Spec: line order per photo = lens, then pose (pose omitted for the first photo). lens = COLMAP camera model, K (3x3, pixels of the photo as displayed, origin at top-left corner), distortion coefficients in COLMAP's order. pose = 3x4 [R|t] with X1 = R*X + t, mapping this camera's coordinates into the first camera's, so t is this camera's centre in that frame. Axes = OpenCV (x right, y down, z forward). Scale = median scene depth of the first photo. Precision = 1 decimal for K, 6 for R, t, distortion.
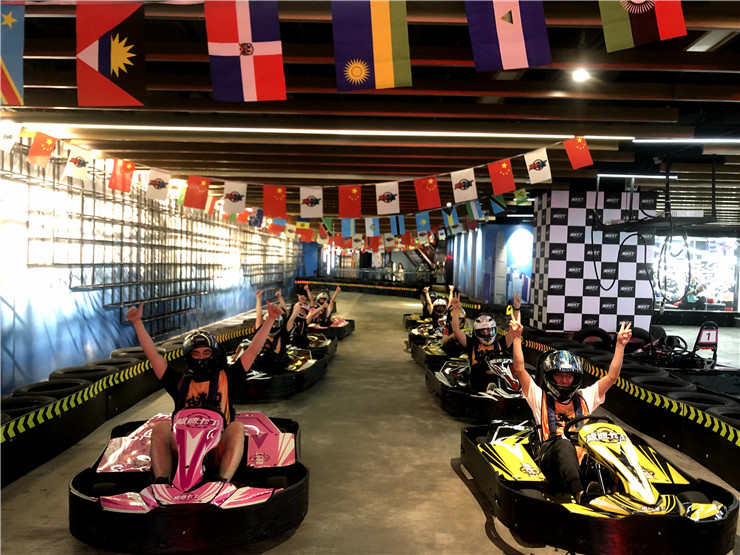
lens RADIAL K [[614.0, 0, 370.1], [0, 614.0, 282.4], [0, 0, 1]] dist [0.001782, -0.005231]
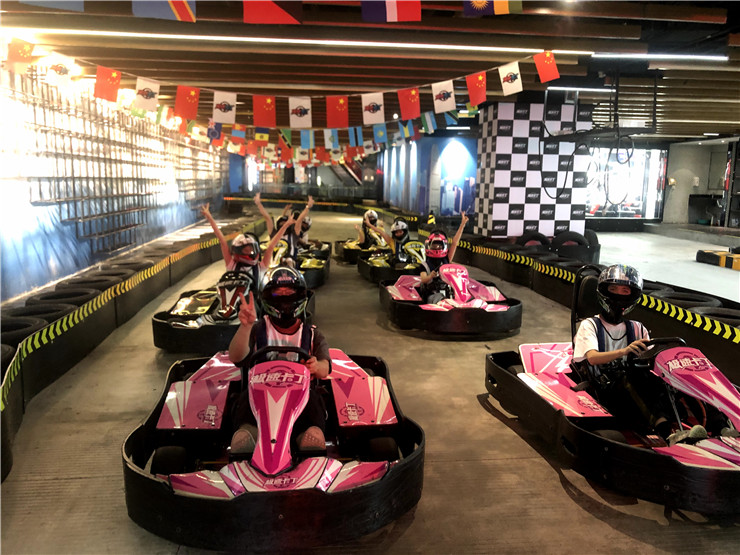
lens RADIAL K [[617.9, 0, 370.0], [0, 617.9, 277.5], [0, 0, 1]] dist [0.006720, 0.007744]
pose [[0.990319, -0.032842, 0.134870, -0.073984], [0.015601, 0.991786, 0.126953, 0.008904], [-0.137932, -0.123619, 0.982697, -0.045908]]
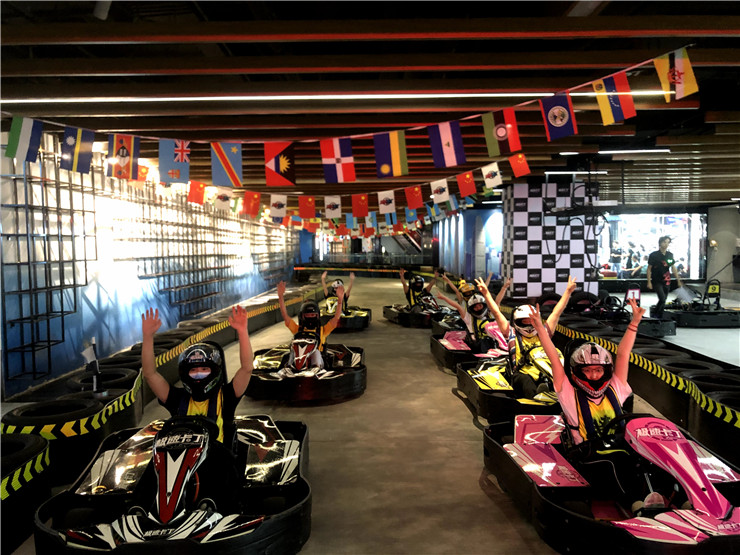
lens RADIAL K [[618.1, 0, 373.5], [0, 618.1, 284.3], [0, 0, 1]] dist [0.008184, -0.001216]
pose [[0.998955, -0.039127, 0.023627, -0.024353], [0.038462, 0.998869, 0.027970, 0.006370], [-0.024694, -0.027032, 0.999329, -0.242517]]
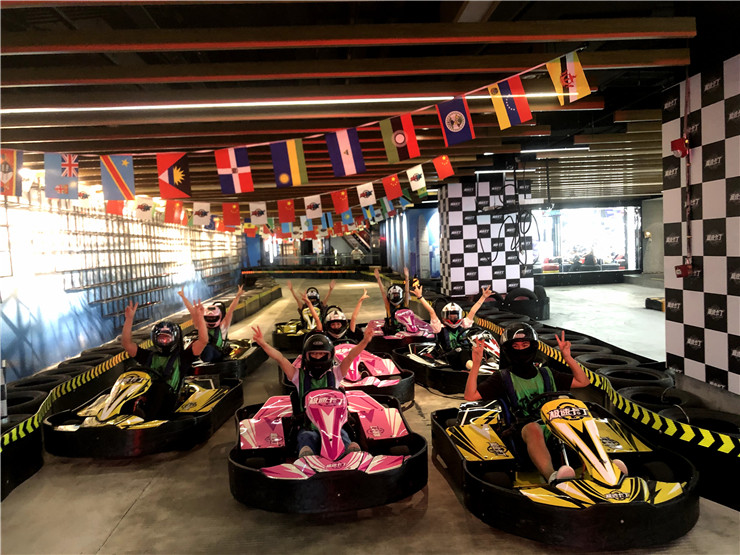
lens RADIAL K [[614.0, 0, 370.1], [0, 614.0, 282.4], [0, 0, 1]] dist [0.001782, -0.005231]
pose [[0.993098, -0.075624, 0.089652, 0.011078], [0.073185, 0.996861, 0.030191, 0.000812], [-0.091654, -0.023421, 0.995515, -0.232363]]
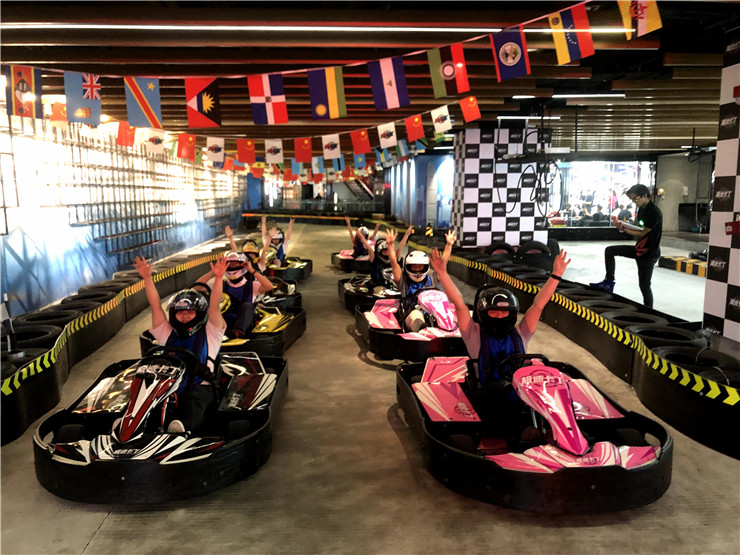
lens RADIAL K [[617.6, 0, 361.6], [0, 617.6, 288.4], [0, 0, 1]] dist [0.008728, -0.006367]
pose [[0.996107, -0.043712, 0.076549, -0.012612], [0.034050, 0.991791, 0.123252, 0.002839], [-0.081309, -0.120166, 0.989419, -0.212409]]
